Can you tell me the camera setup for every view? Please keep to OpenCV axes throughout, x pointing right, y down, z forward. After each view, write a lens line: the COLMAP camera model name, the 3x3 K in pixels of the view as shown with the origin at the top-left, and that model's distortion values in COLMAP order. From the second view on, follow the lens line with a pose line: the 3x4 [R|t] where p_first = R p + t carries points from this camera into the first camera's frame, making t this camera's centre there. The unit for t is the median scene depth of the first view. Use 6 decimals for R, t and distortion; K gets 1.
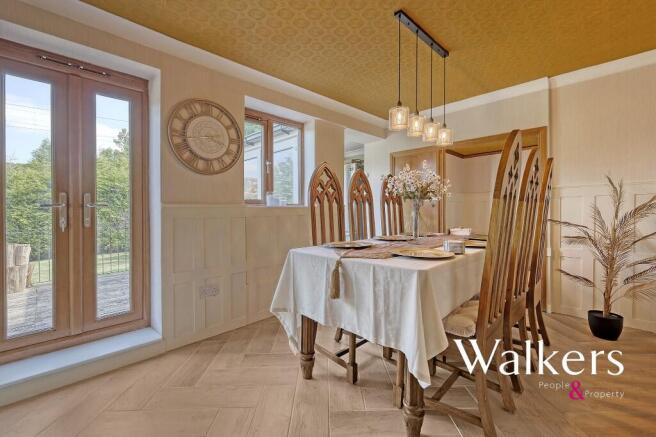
lens RADIAL K [[289.2, 0, 329.7], [0, 289.2, 212.0], [0, 0, 1]] dist [0.000292, -0.000115]
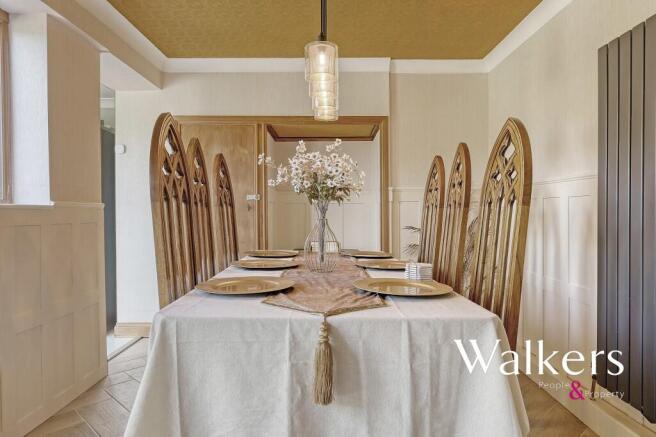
lens RADIAL K [[424.2, 0, 328.0], [0, 424.2, 218.5], [0, 0, 1]] dist [-0.002582, -0.000583]
pose [[0.715517, 0.004040, 0.698584, -0.335262], [-0.010922, 0.999926, 0.005405, -0.008093], [-0.698510, -0.011497, 0.715508, 0.347791]]
